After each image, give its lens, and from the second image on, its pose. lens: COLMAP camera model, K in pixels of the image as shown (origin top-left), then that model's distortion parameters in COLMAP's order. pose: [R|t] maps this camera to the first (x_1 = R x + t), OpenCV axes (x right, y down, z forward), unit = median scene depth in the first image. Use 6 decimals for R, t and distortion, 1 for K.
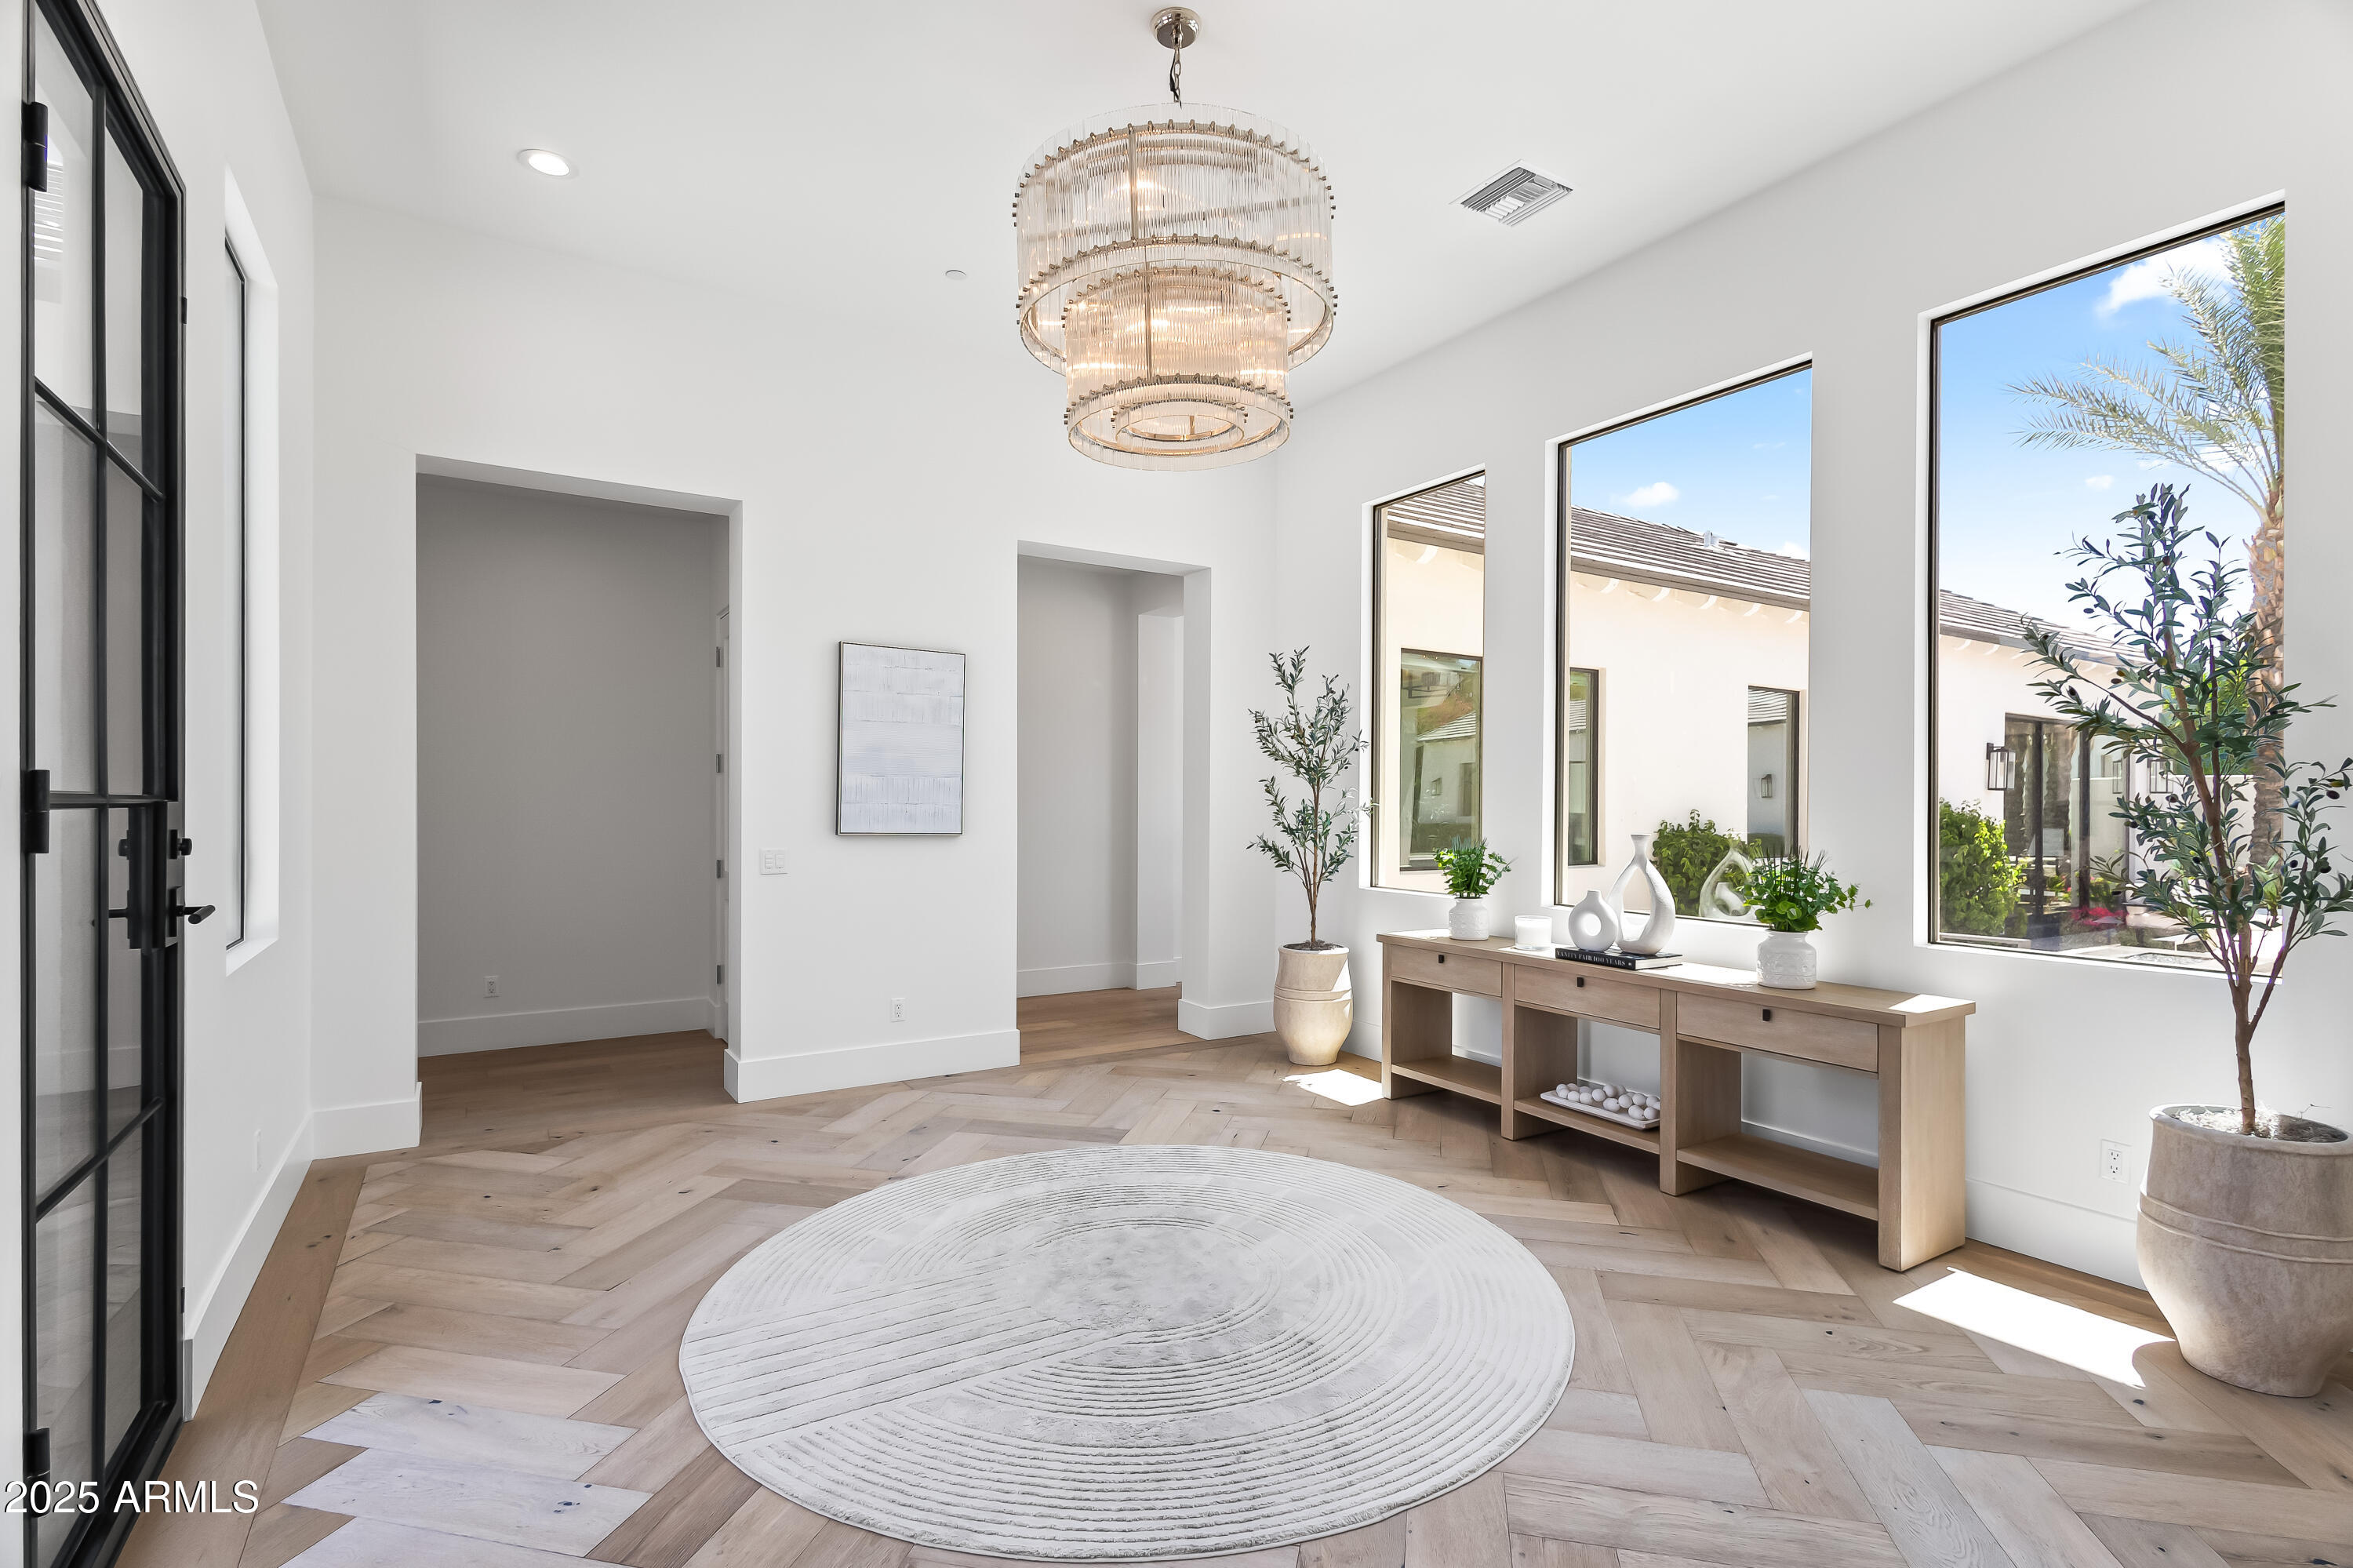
lens RADIAL K [[1088.8, 0, 1182.3], [0, 1088.8, 792.9], [0, 0, 1]] dist [0.006317, 0.000637]
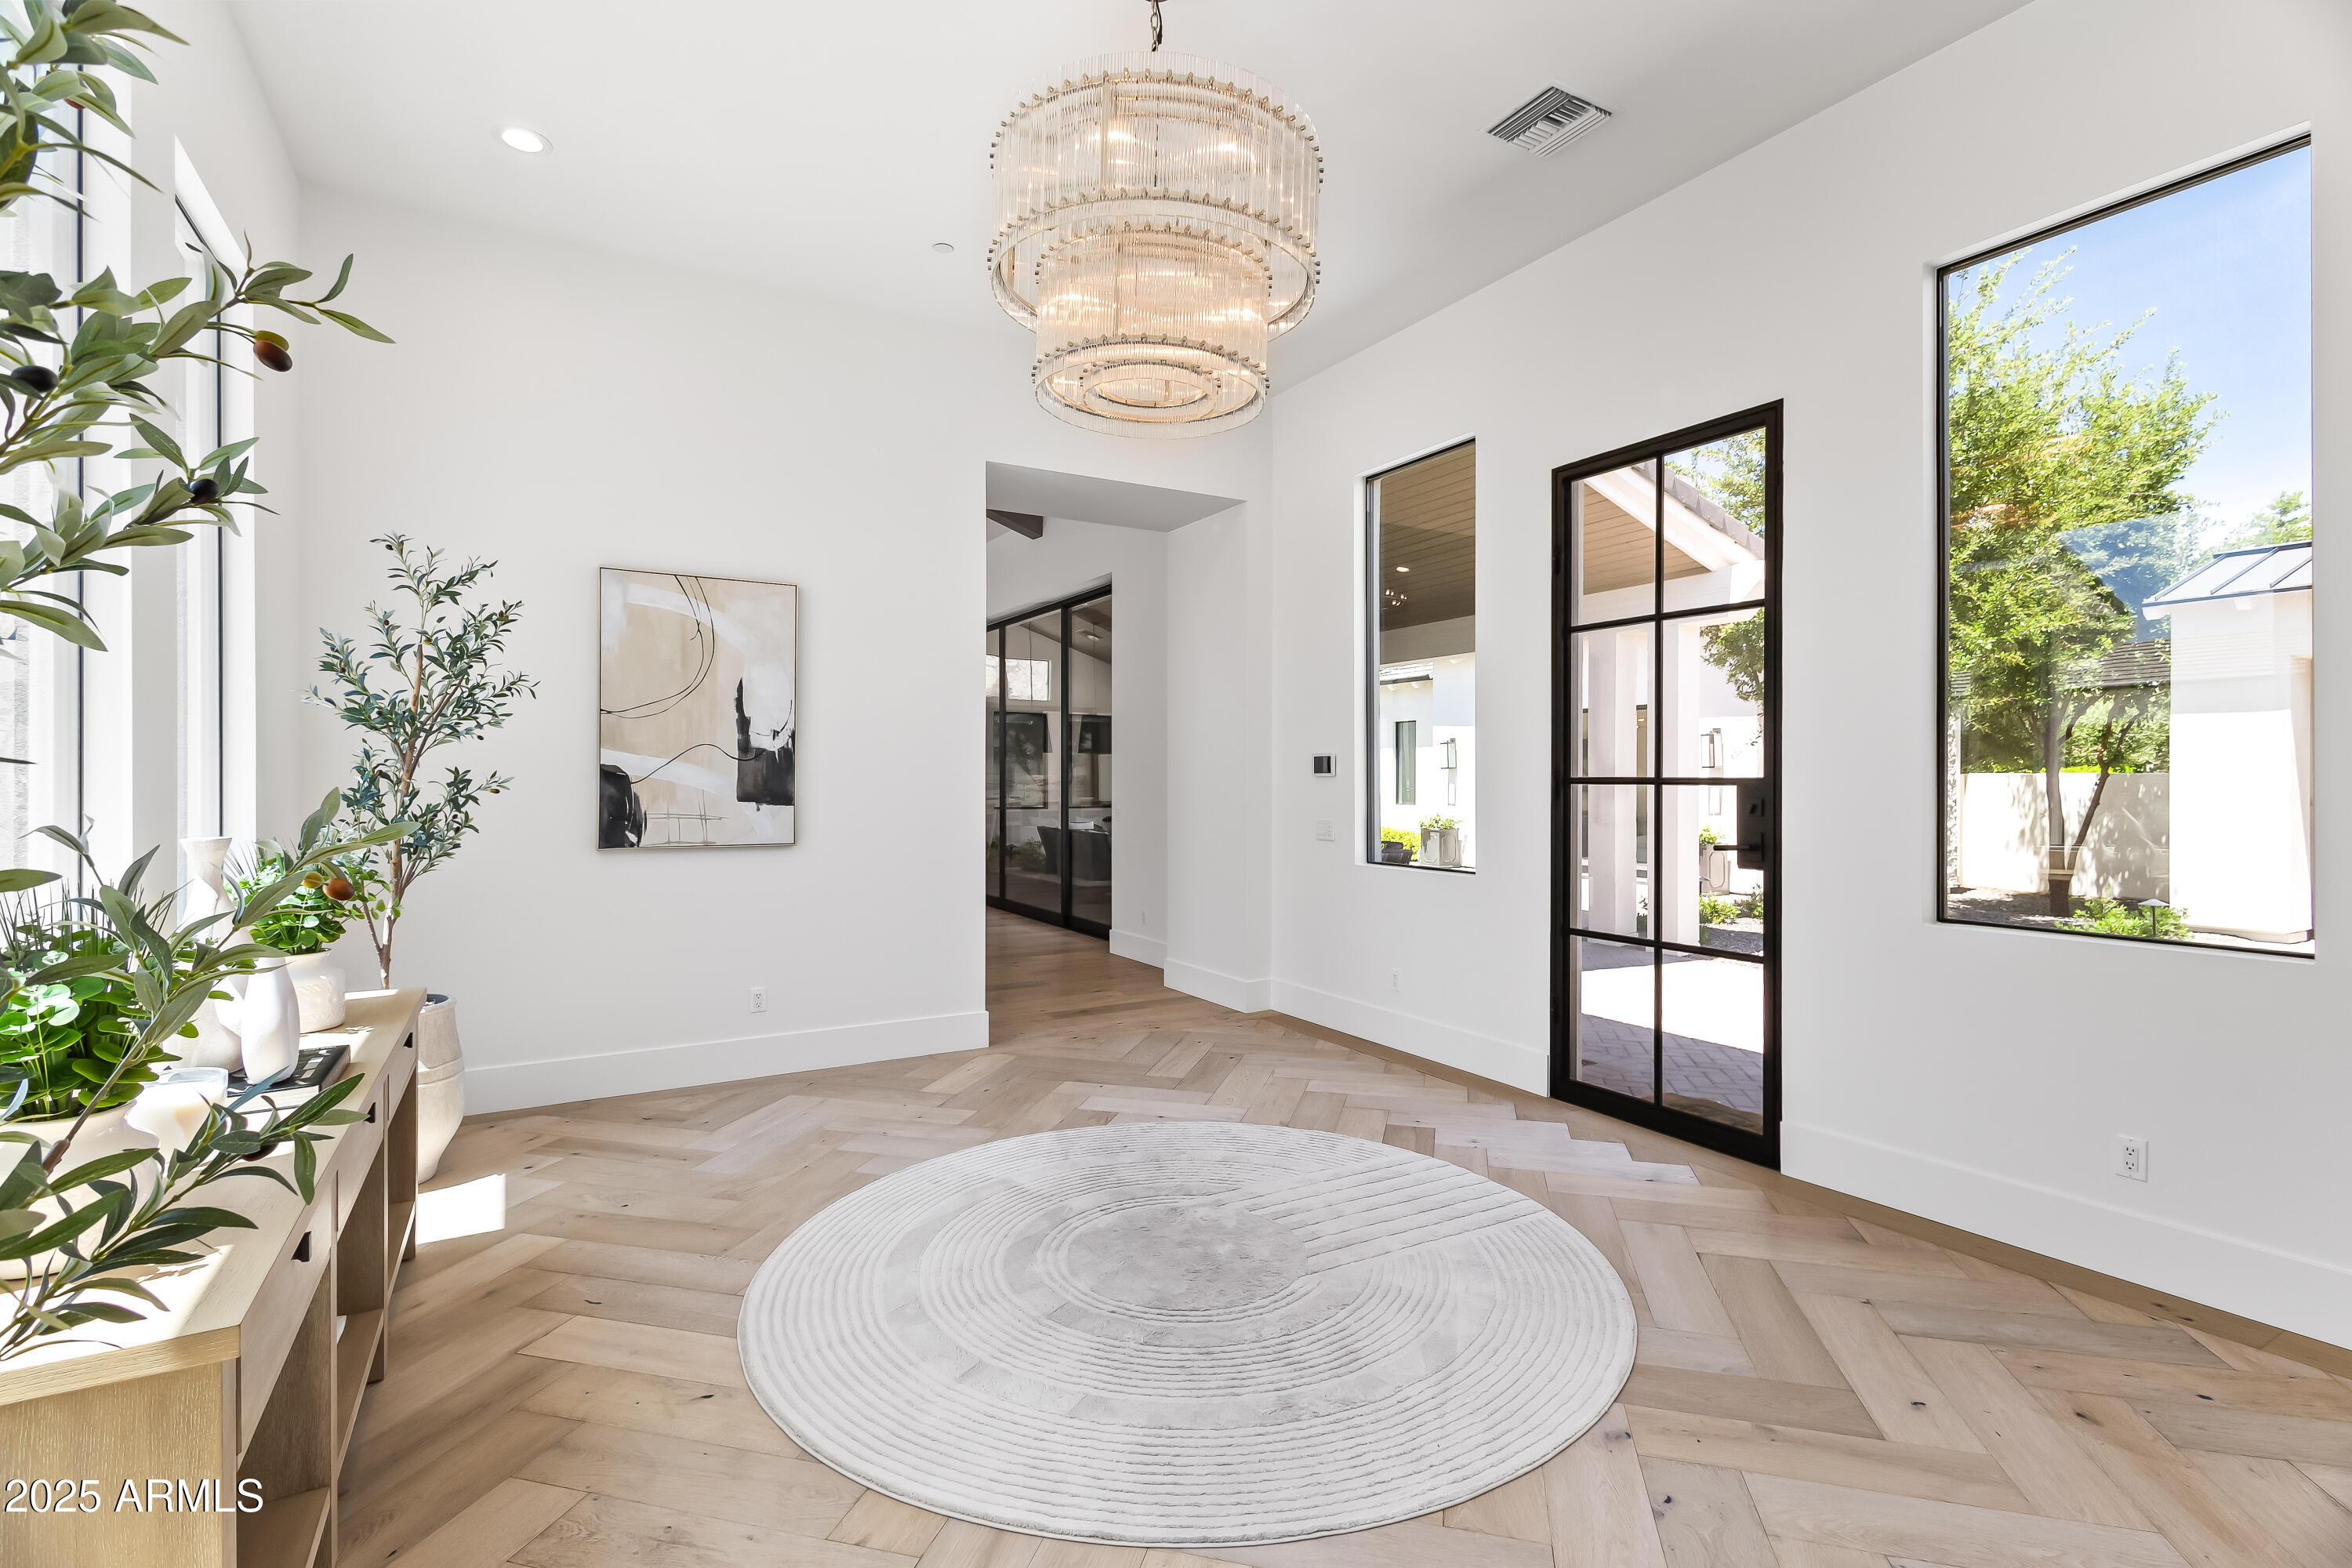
lens RADIAL K [[1086.9, 0, 1171.6], [0, 1086.9, 784.5], [0, 0, 1]] dist [0.005602, 0.000440]
pose [[-0.999527, -0.006814, 0.029992, -0.051972], [-0.006894, 0.999973, -0.002557, 0.016282], [-0.029974, -0.002762, -0.999547, 1.999700]]
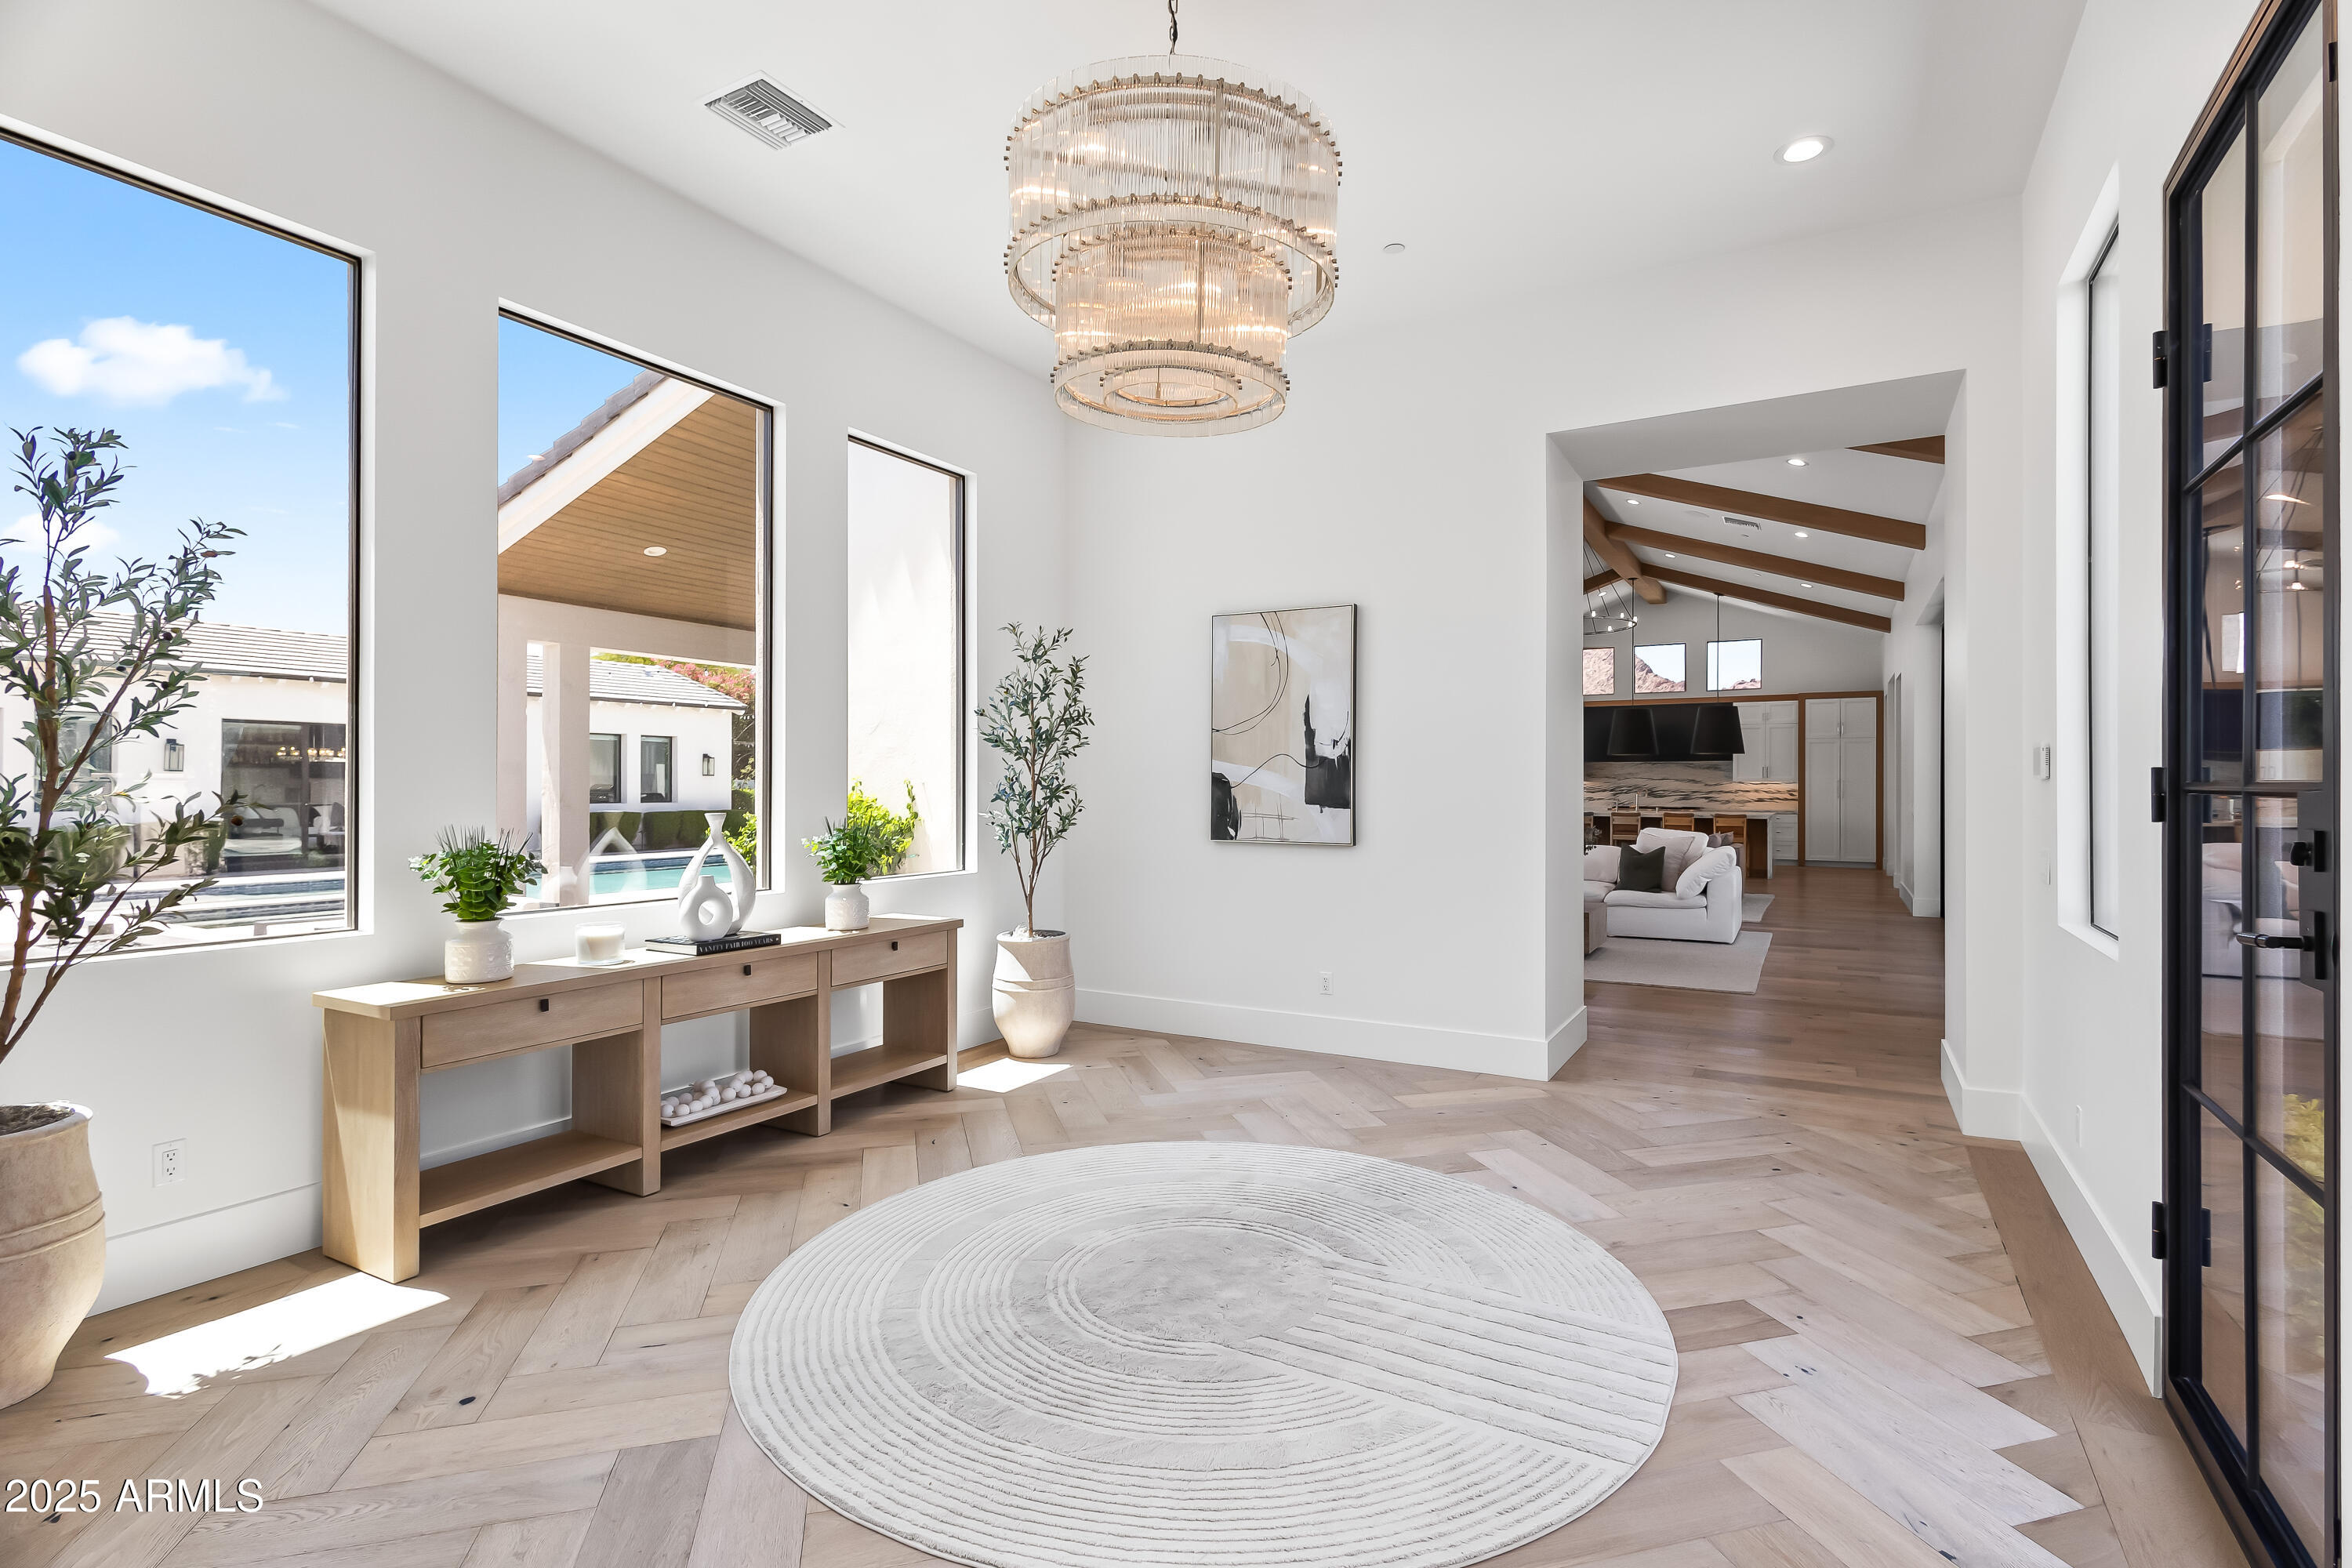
lens RADIAL K [[1118.6, 0, 1209.5], [0, 1118.6, 780.3], [0, 0, 1]] dist [0.005619, -0.000358]
pose [[-0.480983, -0.002654, 0.876726, -0.897441], [-0.010358, 0.999943, -0.002656, 0.008904], [-0.876669, -0.010359, -0.480983, 1.471240]]
